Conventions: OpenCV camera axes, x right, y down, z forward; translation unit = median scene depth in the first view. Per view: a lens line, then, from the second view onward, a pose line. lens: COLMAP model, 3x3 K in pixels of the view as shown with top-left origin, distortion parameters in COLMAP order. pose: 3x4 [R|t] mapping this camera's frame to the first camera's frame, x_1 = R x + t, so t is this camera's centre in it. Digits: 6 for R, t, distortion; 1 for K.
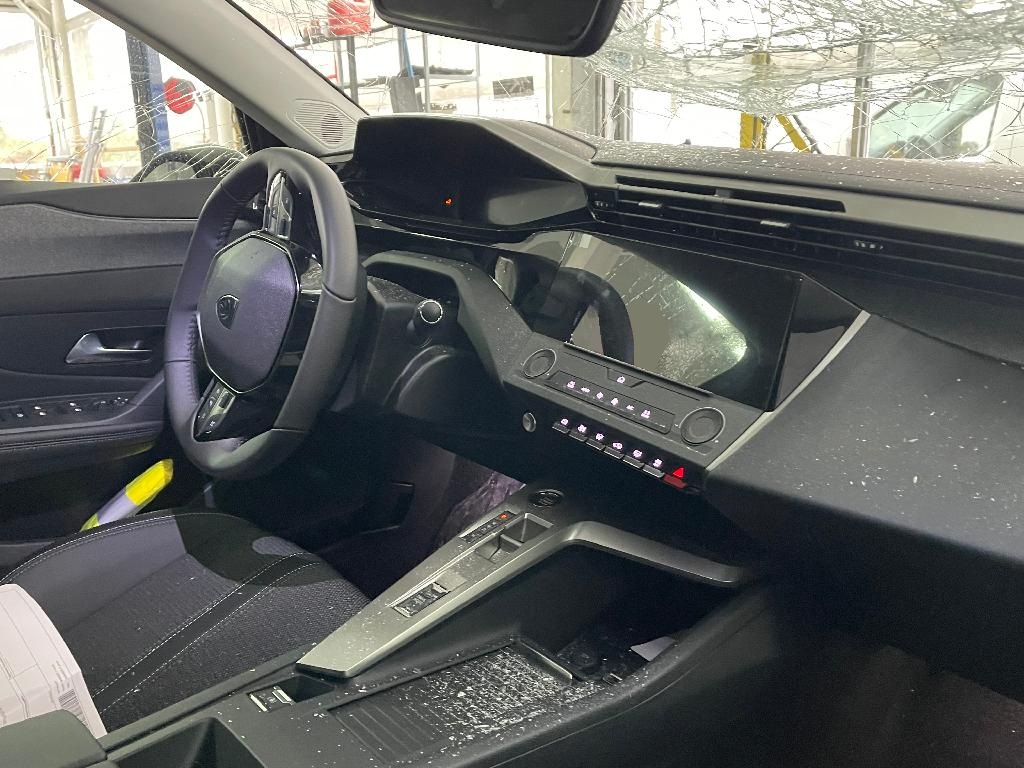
lens RADIAL K [[898.6, 0, 510.5], [0, 898.6, 387.2], [0, 0, 1]] dist [0.063460, -0.045662]
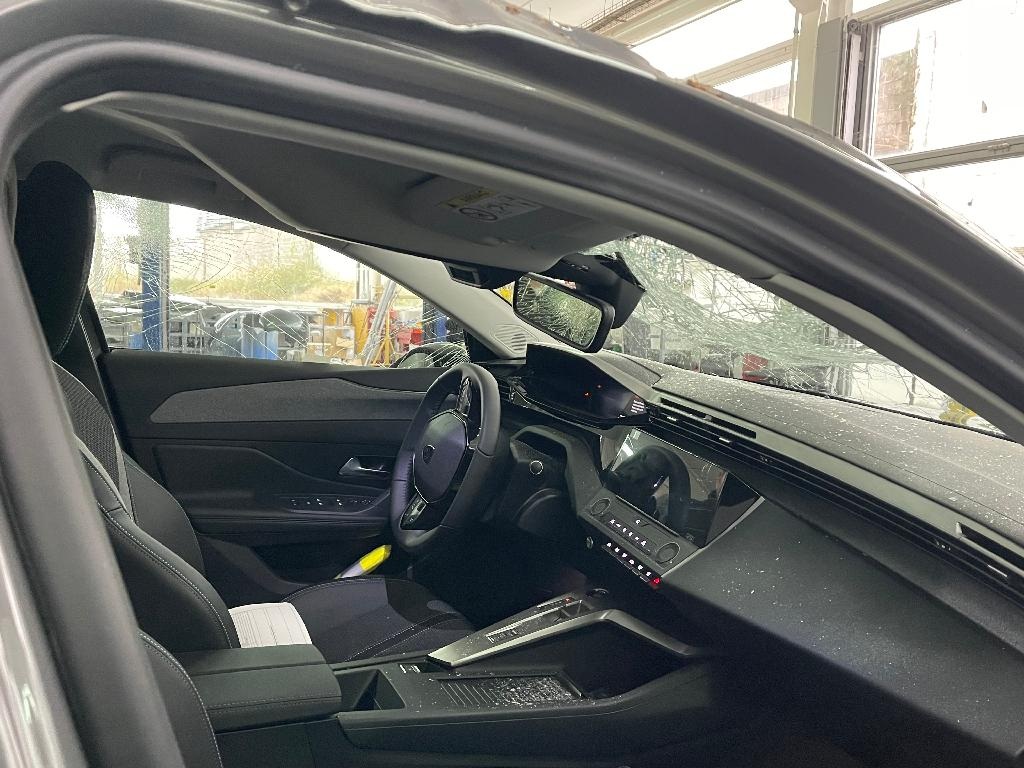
lens RADIAL K [[898.6, 0, 513.7], [0, 898.6, 383.2], [0, 0, 1]] dist [0.063460, -0.045662]
pose [[0.958774, 0.085886, -0.270879, 0.295976], [-0.129478, 0.980568, -0.147384, 0.014192], [0.252958, 0.176381, 0.951264, -0.610061]]
